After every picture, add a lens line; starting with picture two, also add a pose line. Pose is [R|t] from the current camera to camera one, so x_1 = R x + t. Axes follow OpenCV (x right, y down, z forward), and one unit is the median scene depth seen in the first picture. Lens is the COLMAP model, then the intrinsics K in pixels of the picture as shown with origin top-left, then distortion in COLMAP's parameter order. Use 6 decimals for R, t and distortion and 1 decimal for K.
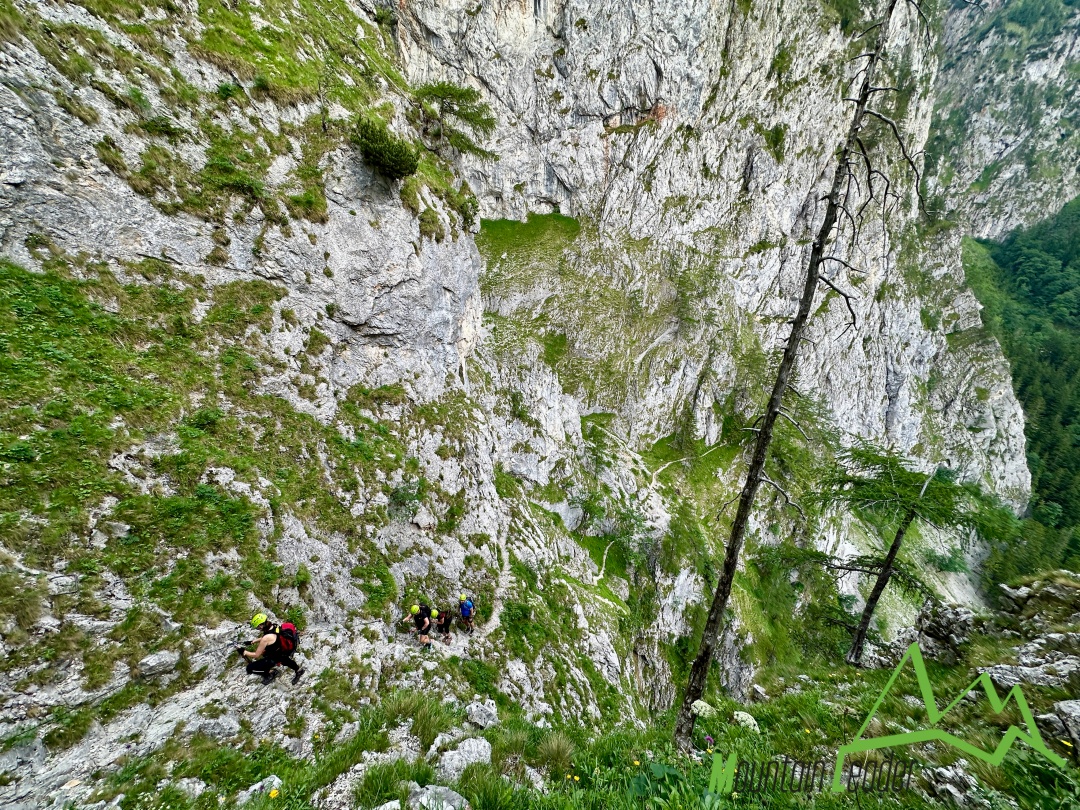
lens RADIAL K [[433.3, 0, 544.3], [0, 433.3, 408.7], [0, 0, 1]] dist [-0.001287, -0.000016]
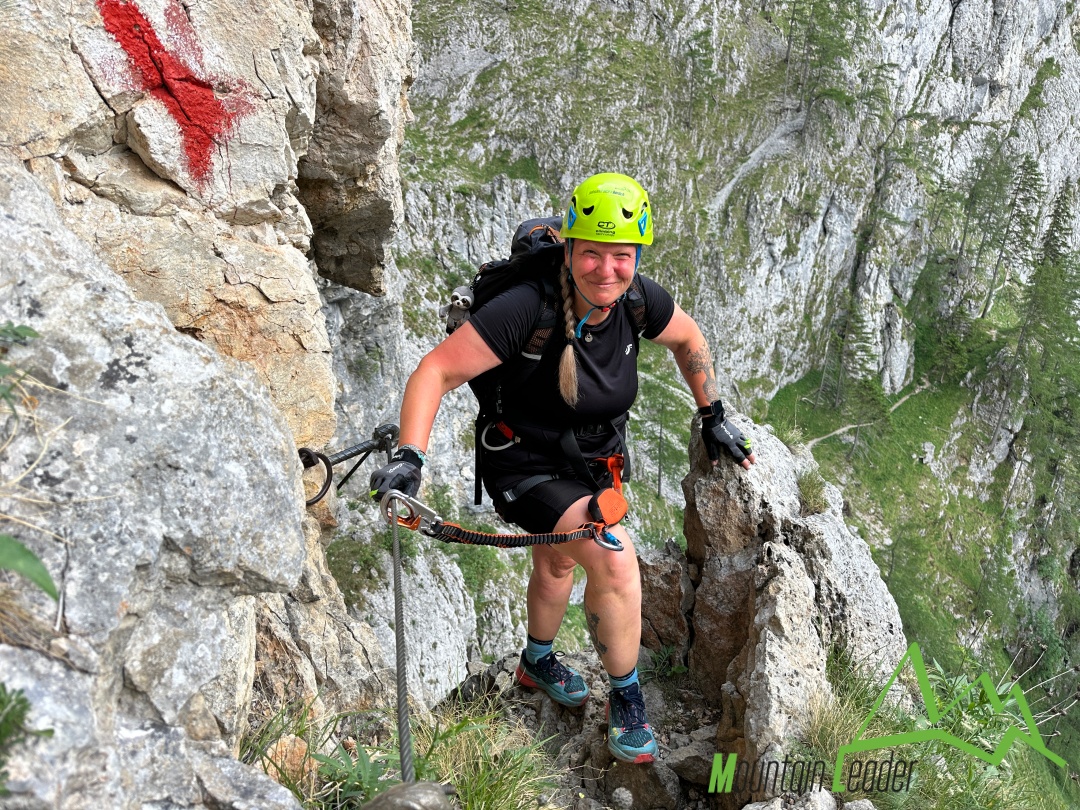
lens RADIAL K [[765.0, 0, 535.7], [0, 765.0, 403.9], [0, 0, 1]] dist [0.006257, -0.003827]
pose [[0.990055, -0.088875, 0.109056, -0.053319], [0.083949, 0.995266, 0.048962, 0.028585], [-0.112891, -0.039320, 0.992829, 0.280313]]
